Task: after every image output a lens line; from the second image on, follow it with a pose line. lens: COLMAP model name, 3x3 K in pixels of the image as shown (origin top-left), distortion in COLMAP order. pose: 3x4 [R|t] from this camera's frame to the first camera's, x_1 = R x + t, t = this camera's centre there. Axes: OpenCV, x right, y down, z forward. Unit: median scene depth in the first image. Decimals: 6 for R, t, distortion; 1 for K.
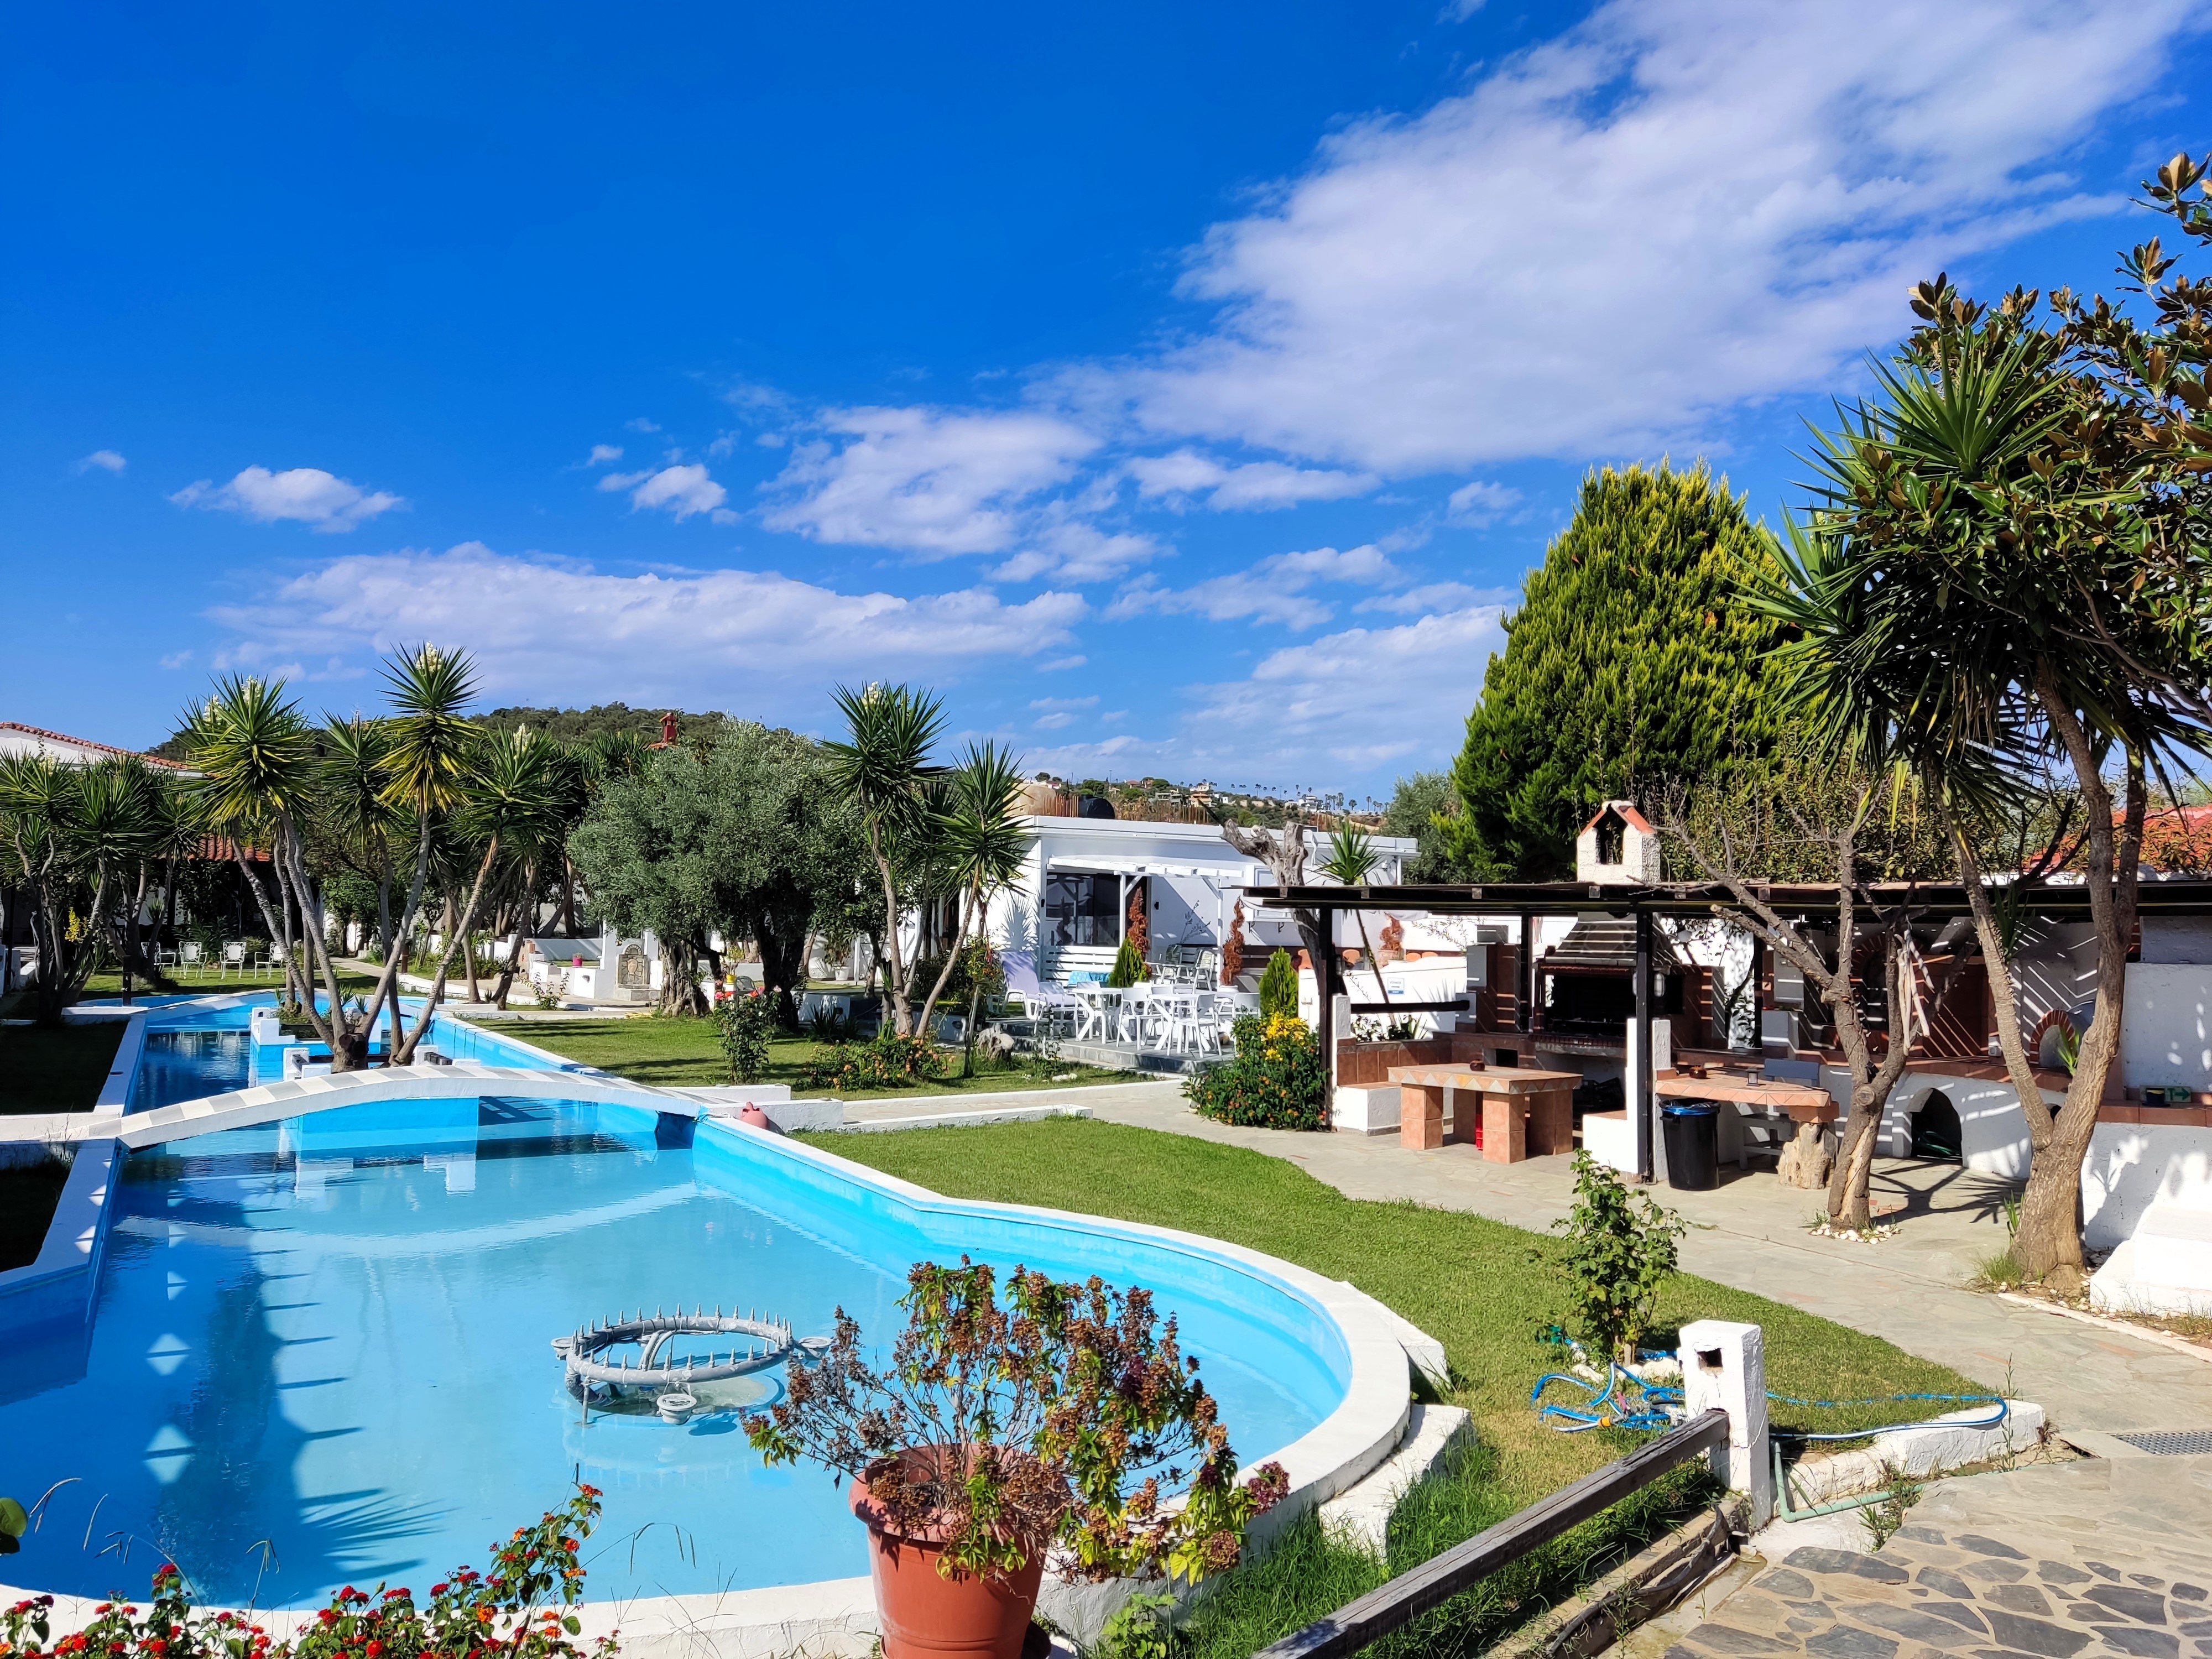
lens RADIAL K [[1605.0, 0, 1106.0], [0, 1605.0, 829.5], [0, 0, 1]] dist [0.075703, -0.122413]
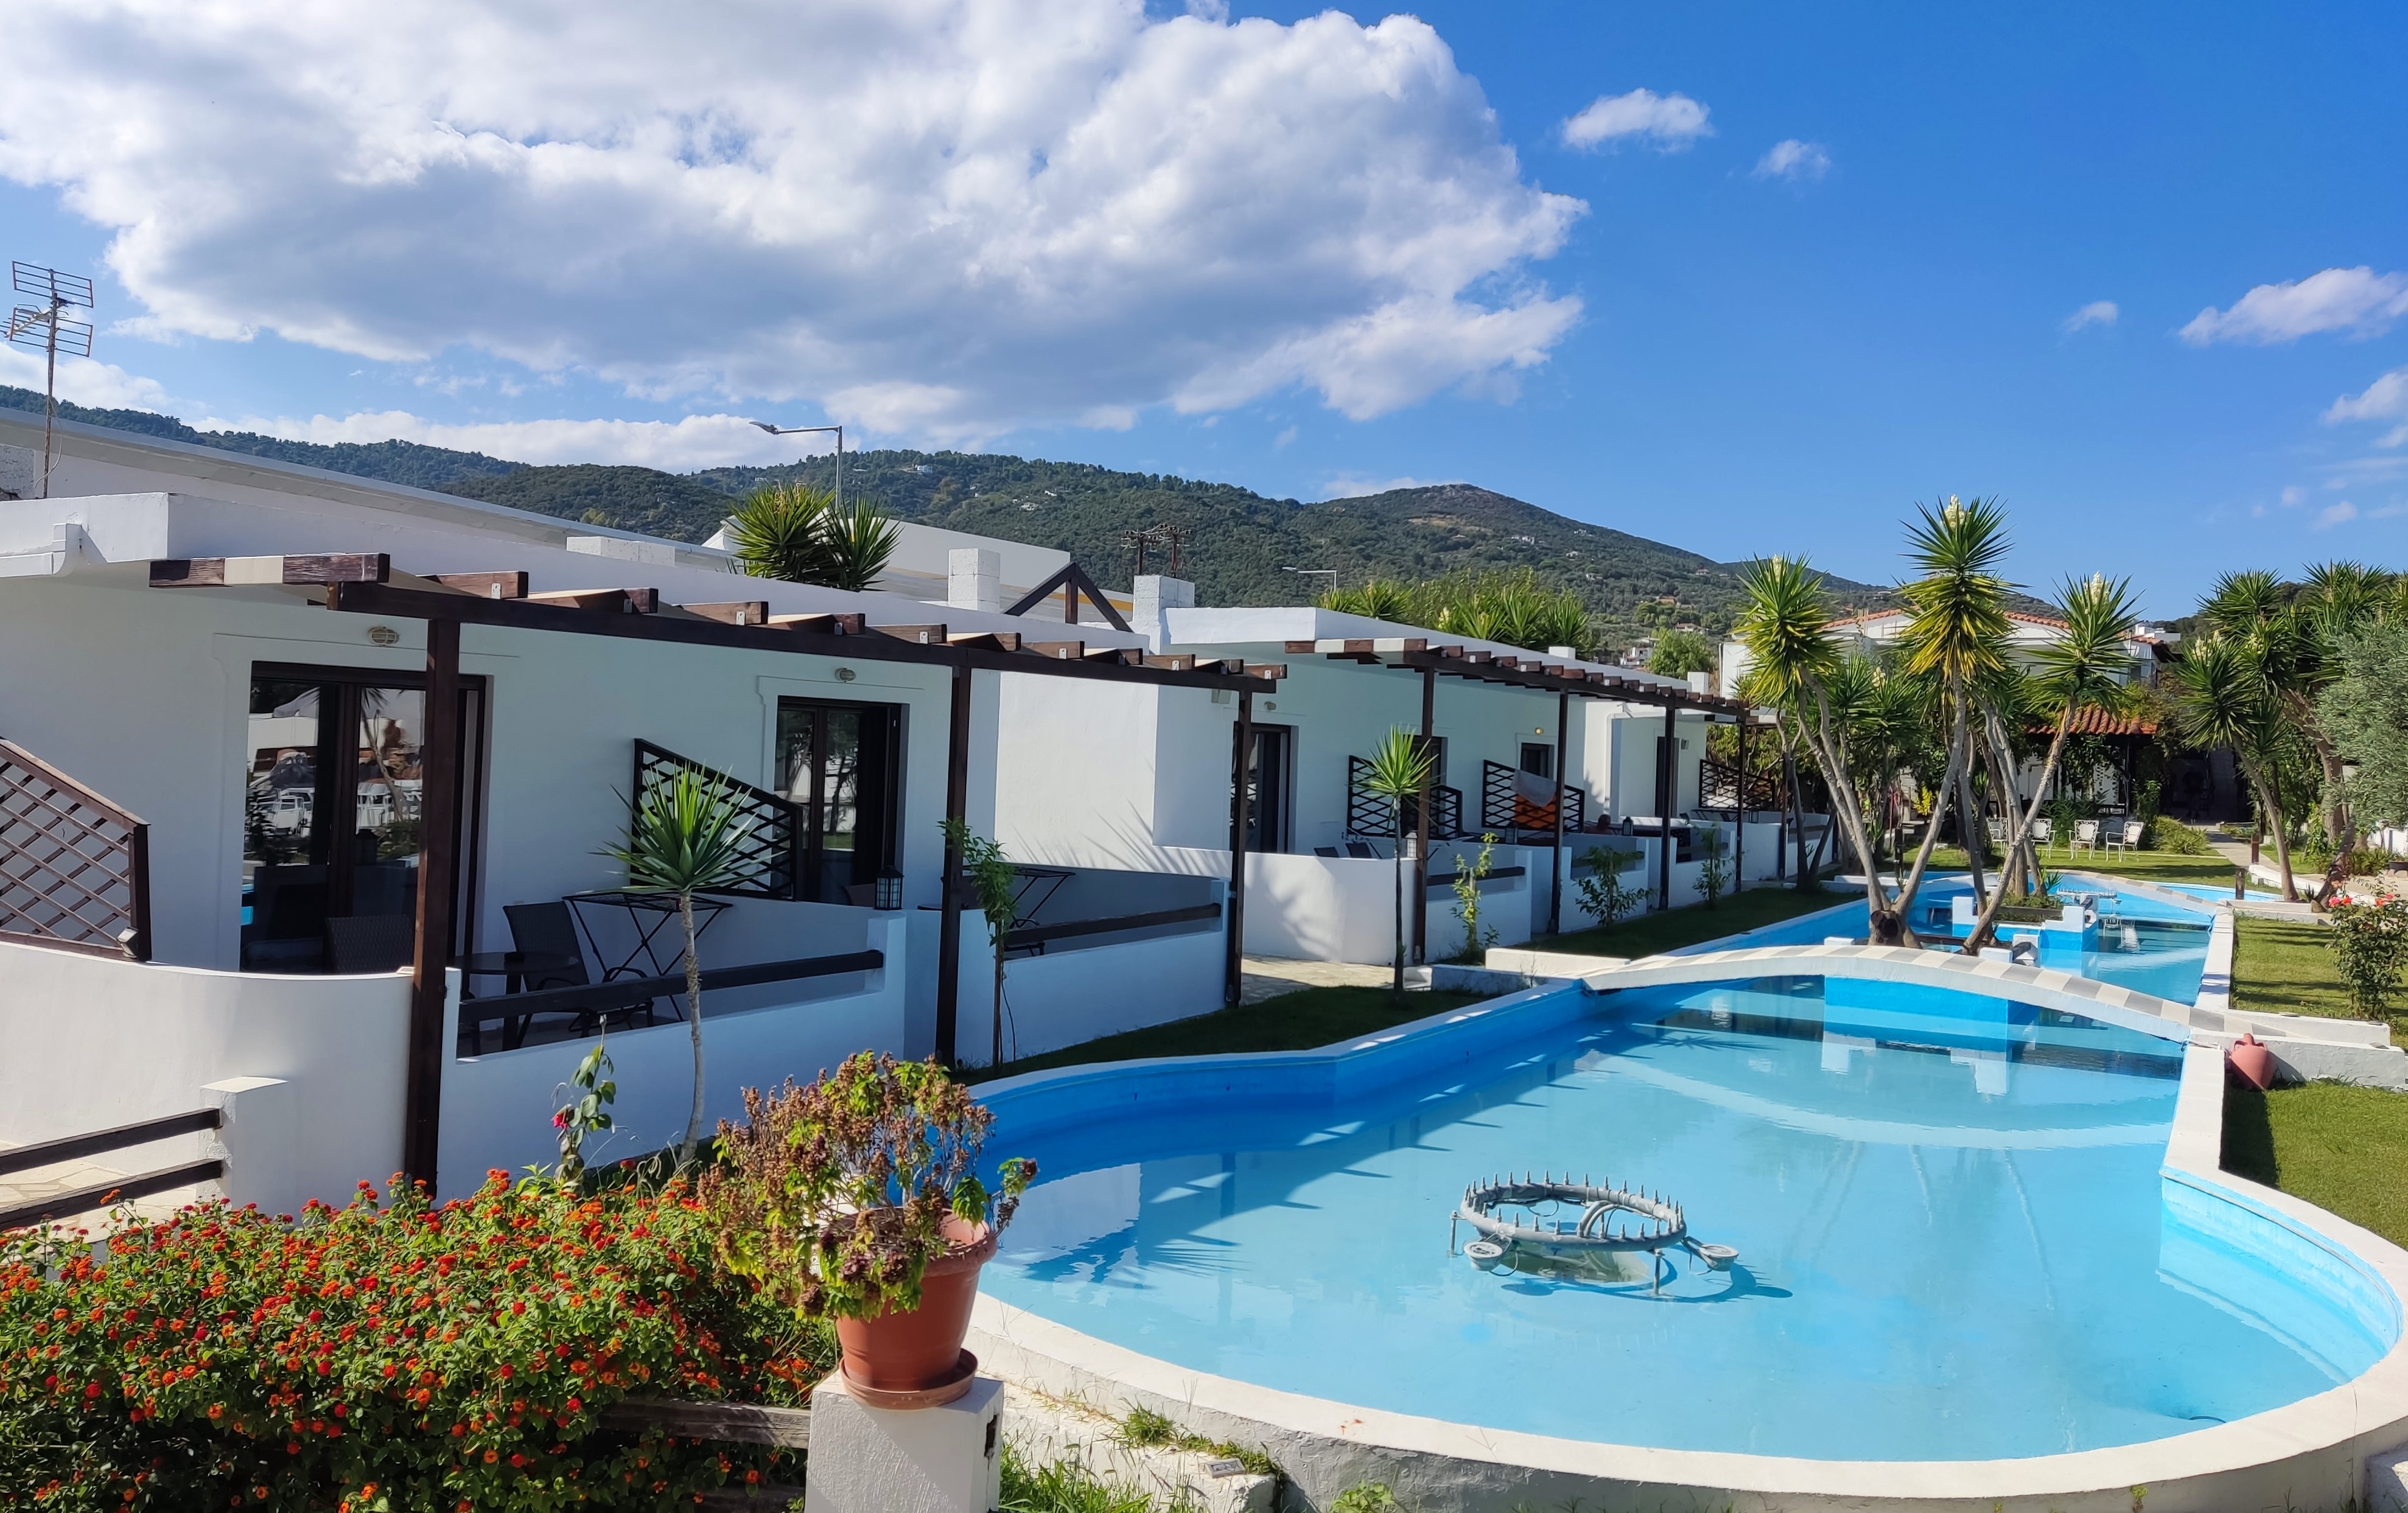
lens RADIAL K [[1800.3, 0, 1204.0], [0, 1800.3, 756.5], [0, 0, 1]] dist [-0.000394, -0.001662]
pose [[0.501777, 0.001686, -0.864995, 0.211422], [0.025896, 0.999521, 0.016971, 0.004021], [0.864609, -0.030916, 0.501493, 0.091427]]
